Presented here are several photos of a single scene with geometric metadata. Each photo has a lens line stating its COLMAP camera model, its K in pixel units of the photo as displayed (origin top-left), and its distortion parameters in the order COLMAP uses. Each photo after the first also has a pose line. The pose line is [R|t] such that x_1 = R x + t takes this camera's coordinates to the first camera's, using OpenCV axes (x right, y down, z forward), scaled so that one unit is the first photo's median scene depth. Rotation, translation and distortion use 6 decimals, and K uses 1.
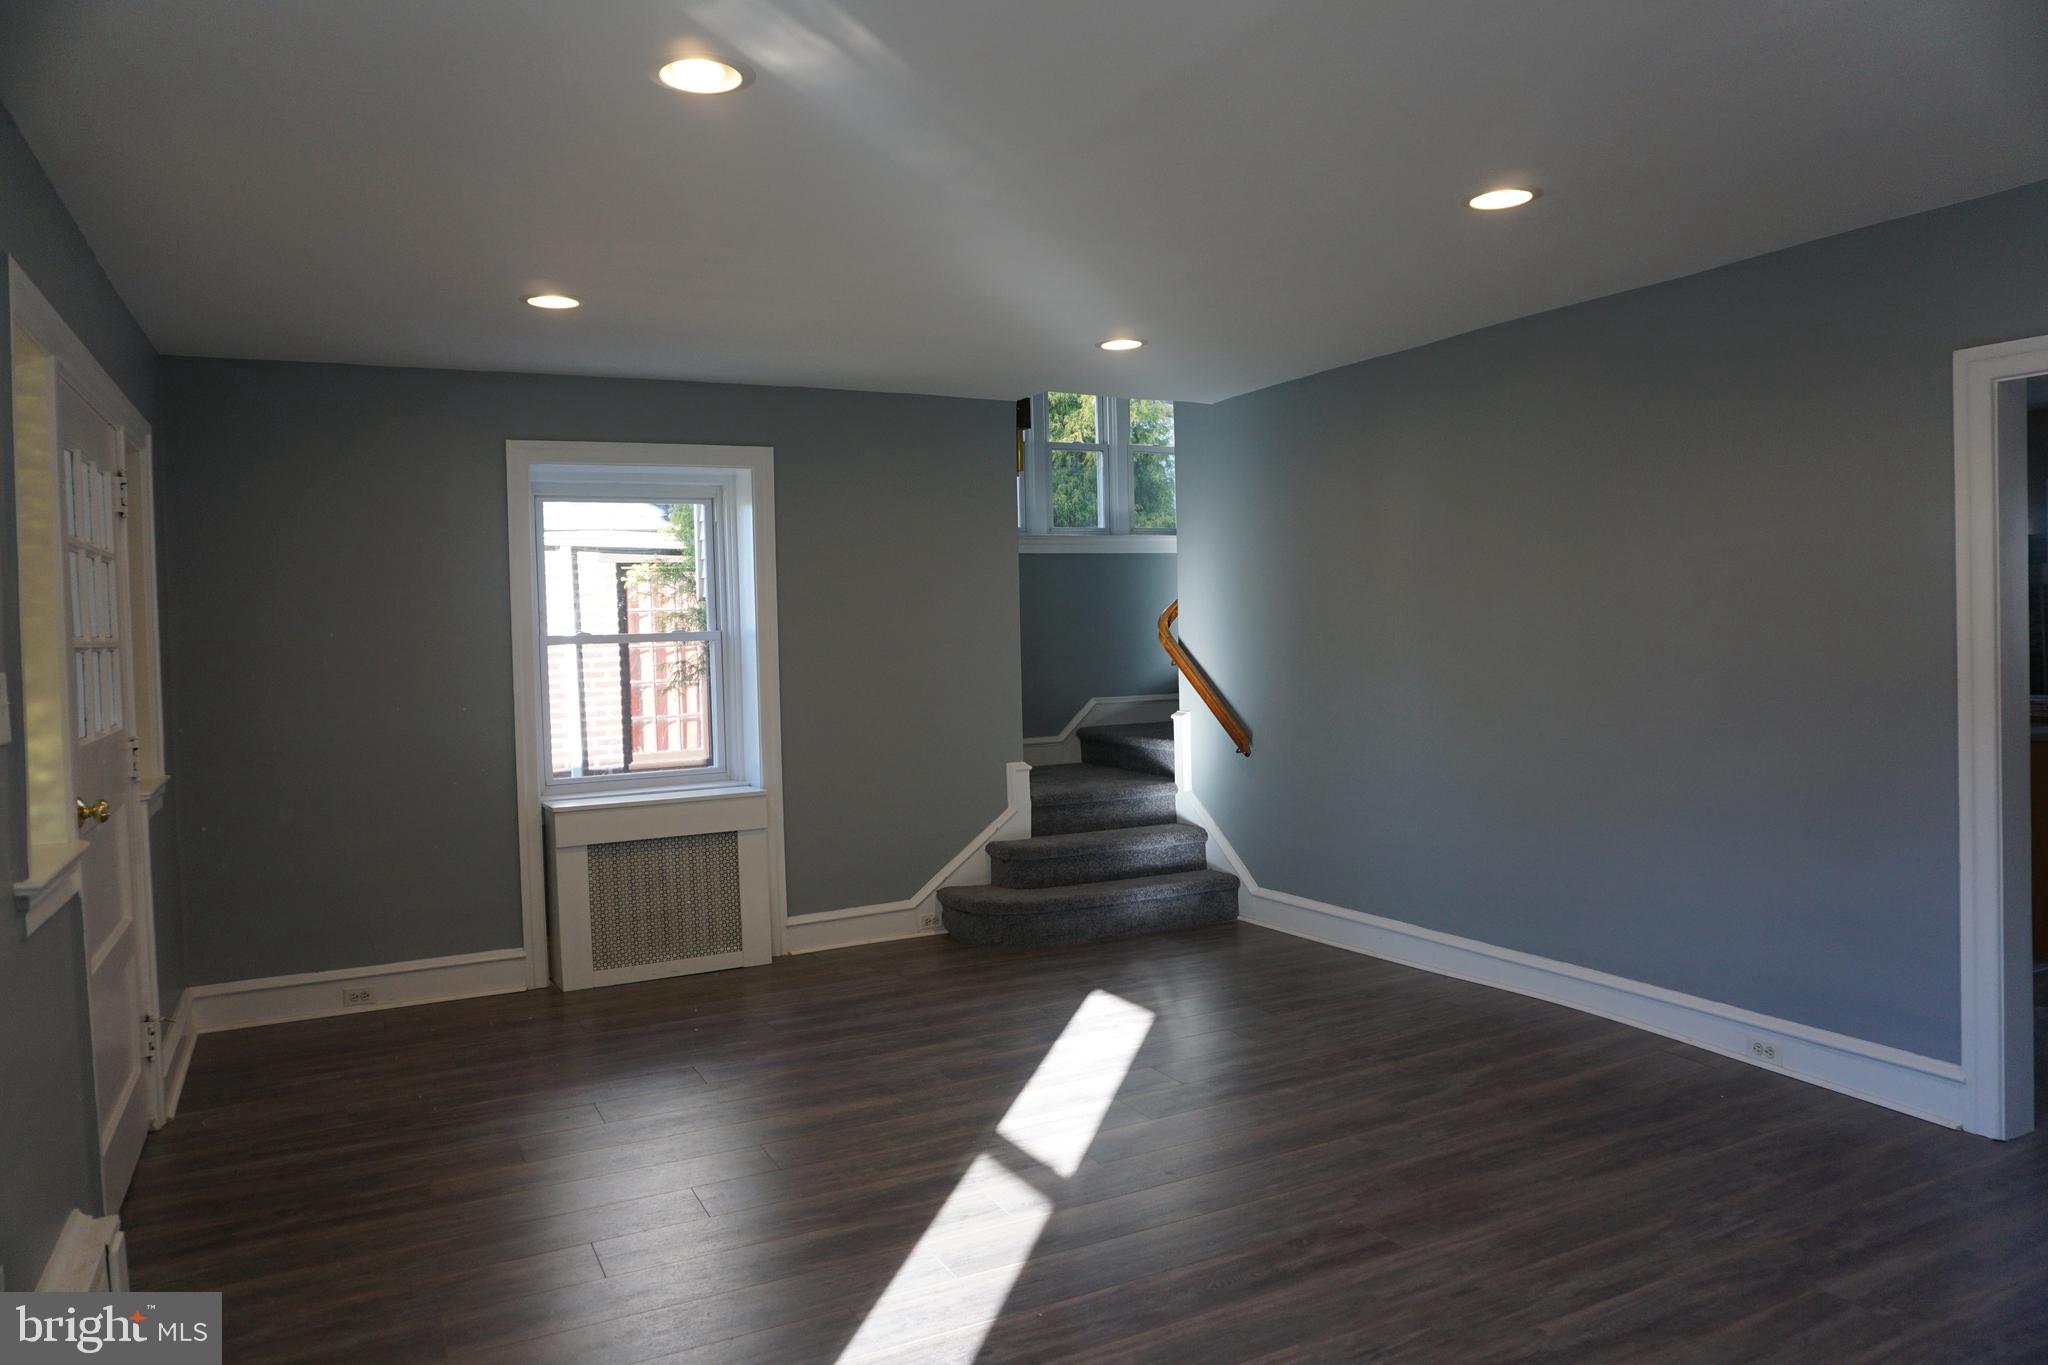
lens RADIAL K [[1377.4, 0, 1023.9], [0, 1377.4, 680.4], [0, 0, 1]] dist [-0.029452, 0.026321]
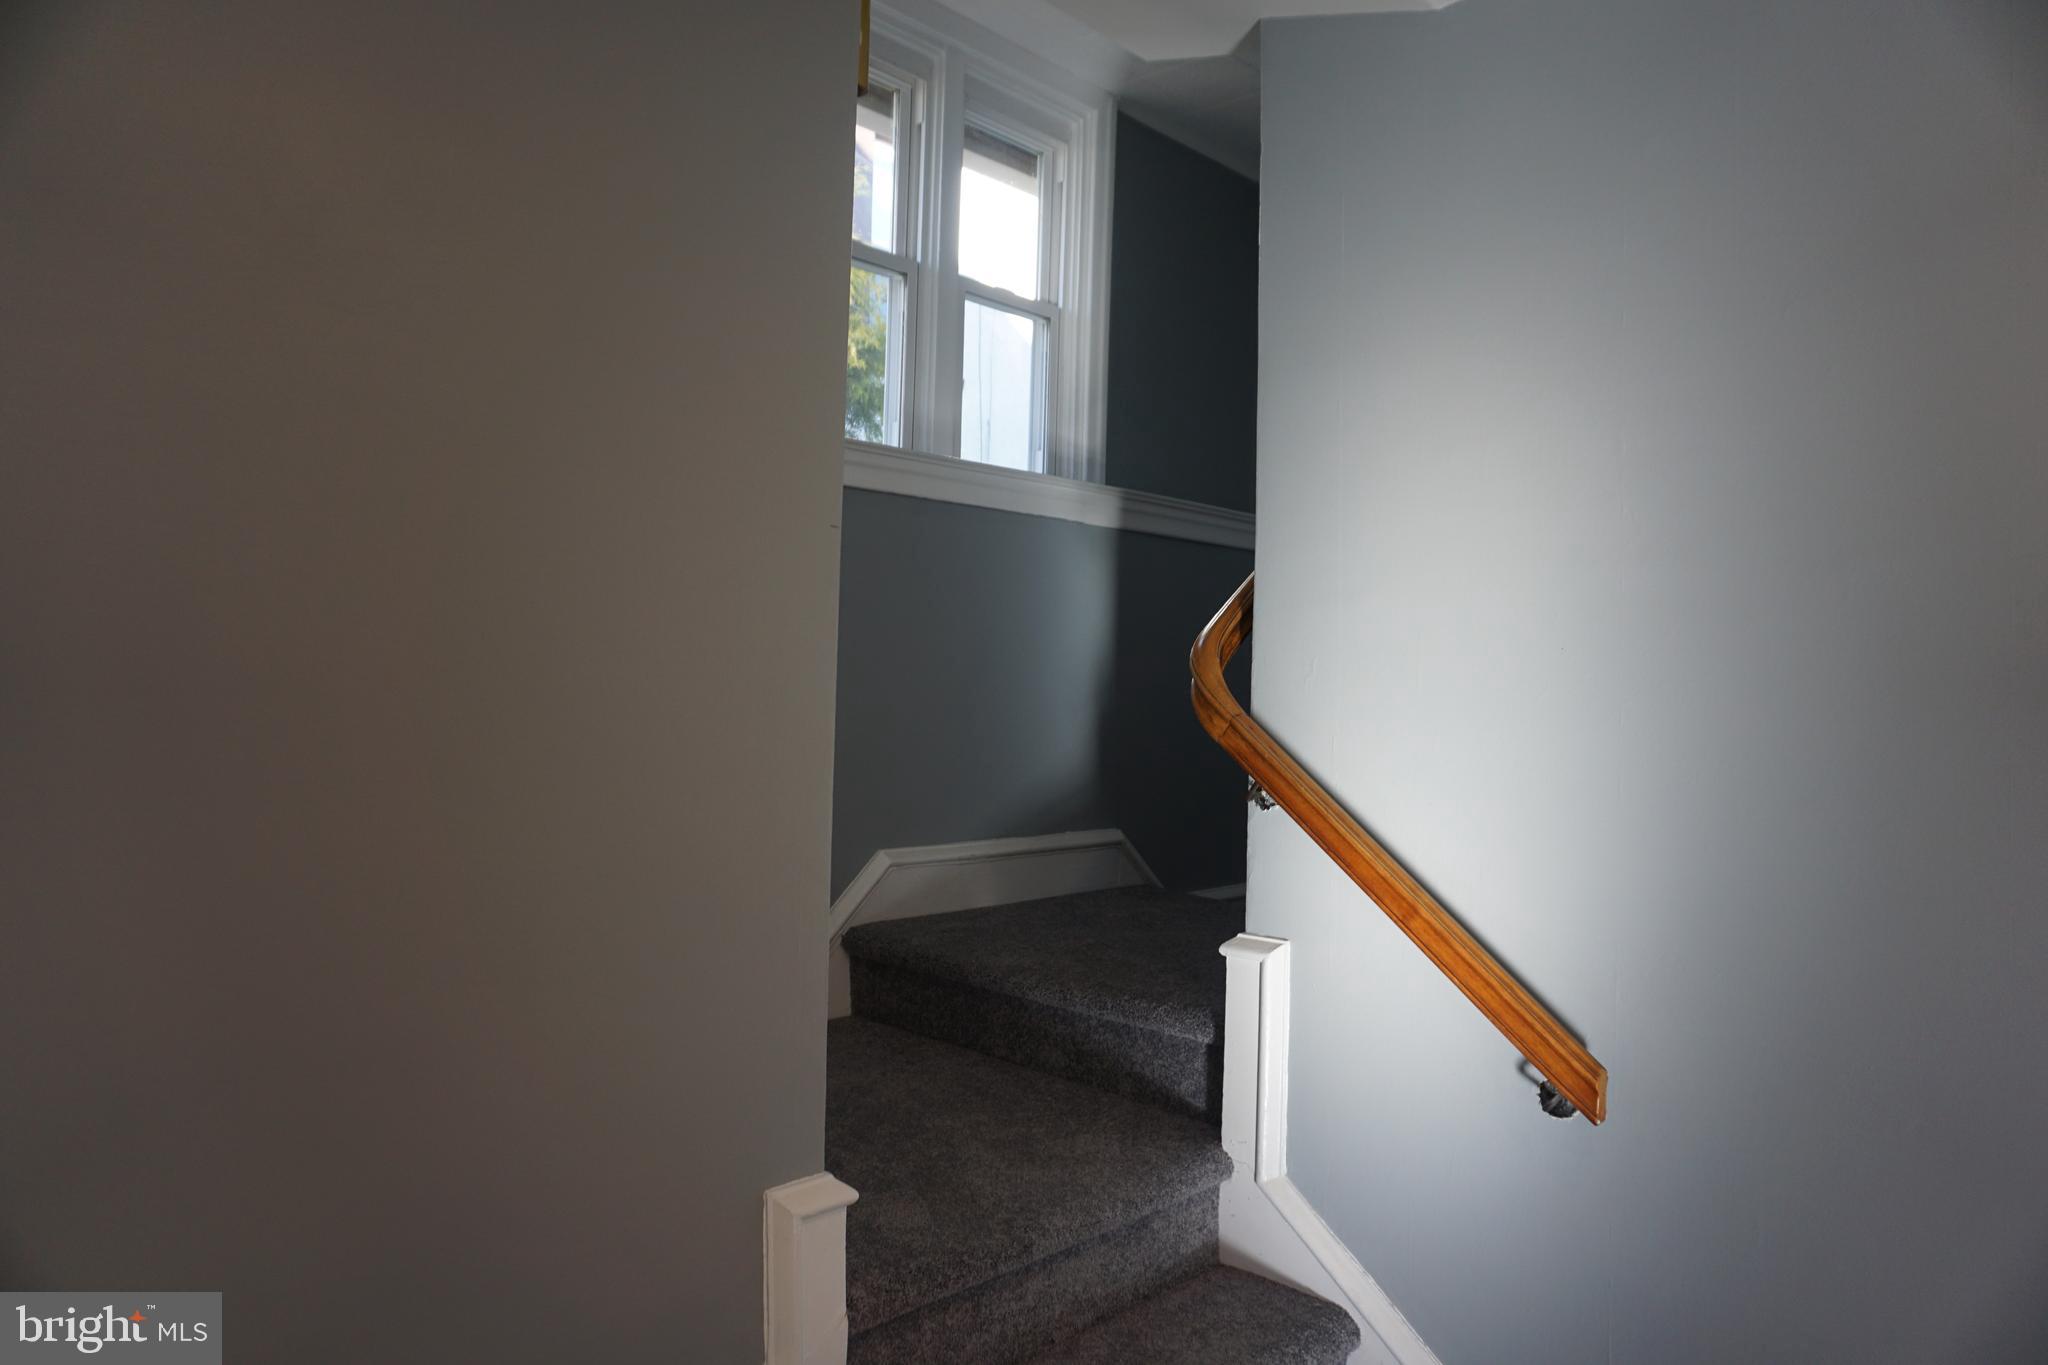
lens RADIAL K [[1377.4, 0, 1027.2], [0, 1377.4, 680.8], [0, 0, 1]] dist [-0.029452, 0.026321]
pose [[0.943892, 0.057314, 0.325242, -0.050102], [-0.043807, 0.997852, -0.048708, -0.020768], [-0.327335, 0.031727, 0.944376, 0.697343]]
